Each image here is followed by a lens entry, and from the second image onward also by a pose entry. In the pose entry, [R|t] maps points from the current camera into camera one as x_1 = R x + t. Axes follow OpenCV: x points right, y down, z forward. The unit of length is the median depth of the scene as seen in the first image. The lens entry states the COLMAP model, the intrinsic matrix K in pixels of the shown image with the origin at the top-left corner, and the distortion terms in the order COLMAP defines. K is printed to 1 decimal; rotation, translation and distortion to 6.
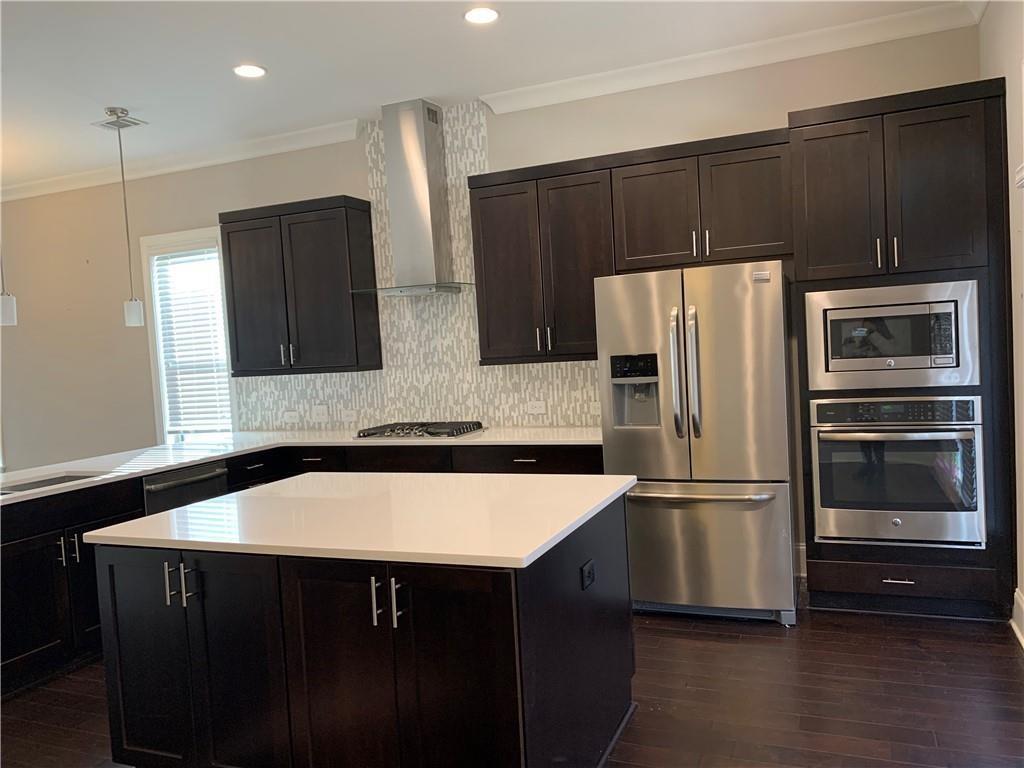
lens RADIAL K [[763.4, 0, 506.8], [0, 763.4, 383.9], [0, 0, 1]] dist [-0.005047, -0.019262]
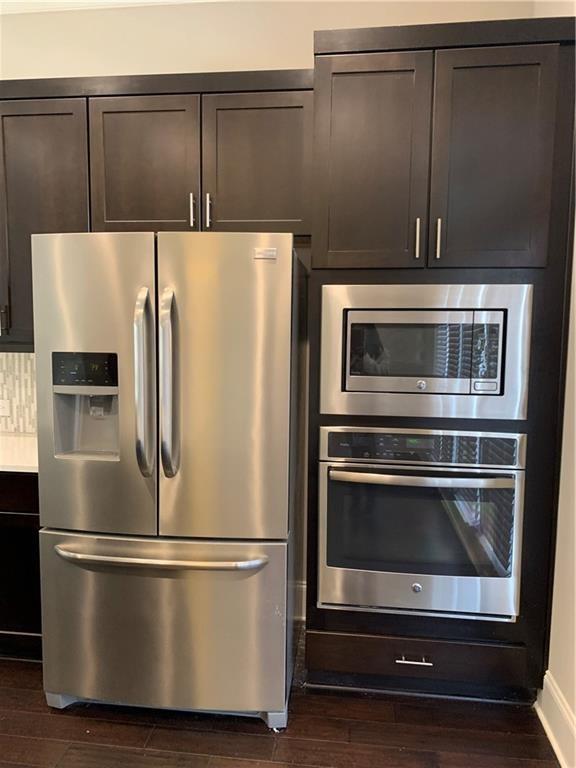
lens RADIAL K [[572.5, 0, 288.7], [0, 572.5, 384.4], [0, 0, 1]] dist [-0.005047, -0.019262]
pose [[0.949365, 0.039773, 0.311647, 0.160906], [-0.052105, 0.998150, 0.031341, -0.031511], [-0.309824, -0.045992, 0.949681, 0.402313]]
